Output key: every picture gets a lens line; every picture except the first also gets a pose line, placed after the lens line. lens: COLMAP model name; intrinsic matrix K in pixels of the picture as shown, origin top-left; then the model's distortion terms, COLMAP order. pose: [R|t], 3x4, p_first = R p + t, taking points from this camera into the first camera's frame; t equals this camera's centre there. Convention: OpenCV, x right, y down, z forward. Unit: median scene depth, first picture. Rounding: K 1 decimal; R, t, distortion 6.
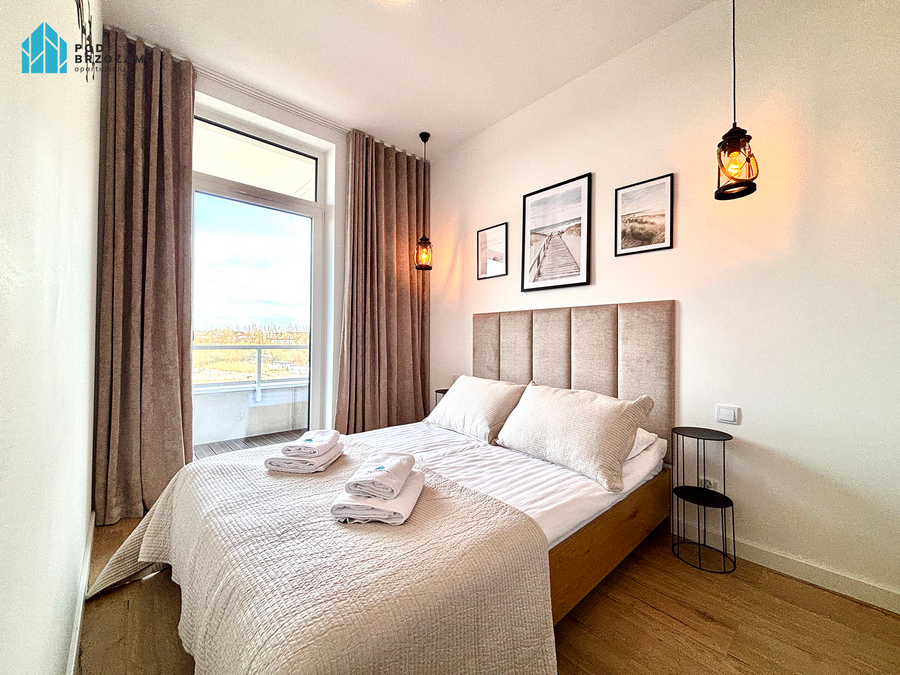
lens RADIAL K [[364.1, 0, 457.1], [0, 364.1, 336.4], [0, 0, 1]] dist [-0.002650, 0.000848]
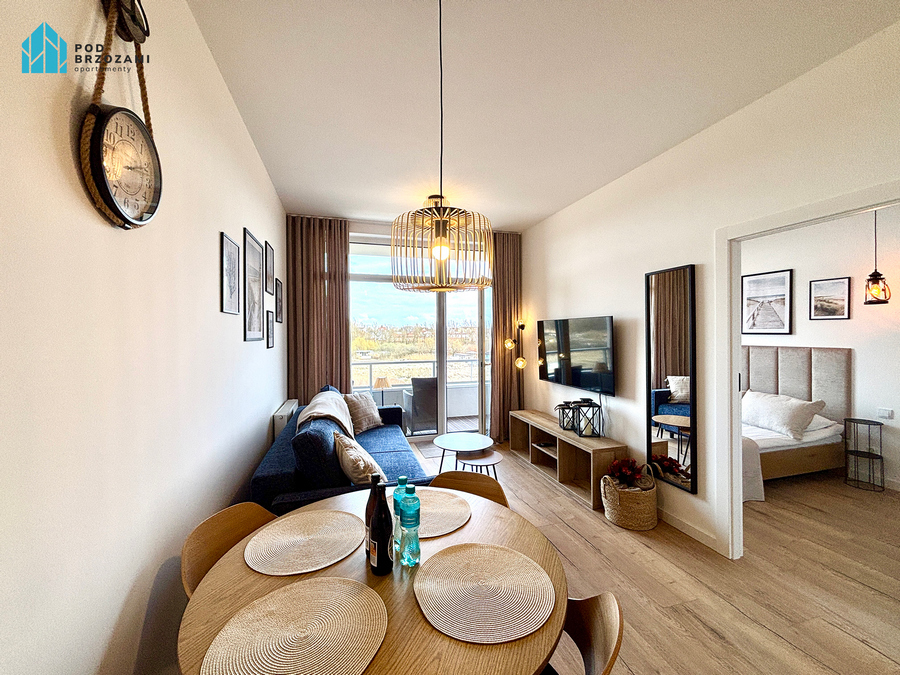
lens RADIAL K [[364.1, 0, 445.9], [0, 364.1, 338.6], [0, 0, 1]] dist [-0.002650, 0.000848]
pose [[0.887710, -0.011478, -0.460260, -0.283460], [0.020071, 0.999704, 0.013780, -0.173199], [0.459965, -0.021471, 0.887677, -1.225217]]
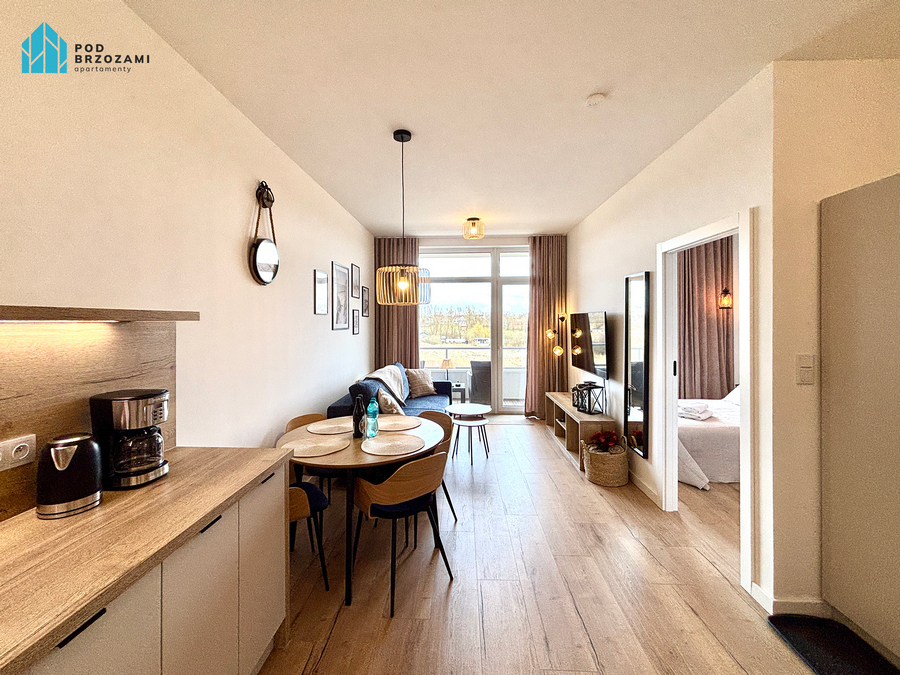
lens RADIAL K [[364.1, 0, 441.3], [0, 364.1, 325.2], [0, 0, 1]] dist [-0.002650, 0.000848]
pose [[0.695002, -0.006554, -0.718978, 0.249423], [0.016701, 0.999836, 0.007030, -0.189283], [0.718814, -0.016894, 0.694998, -1.369792]]
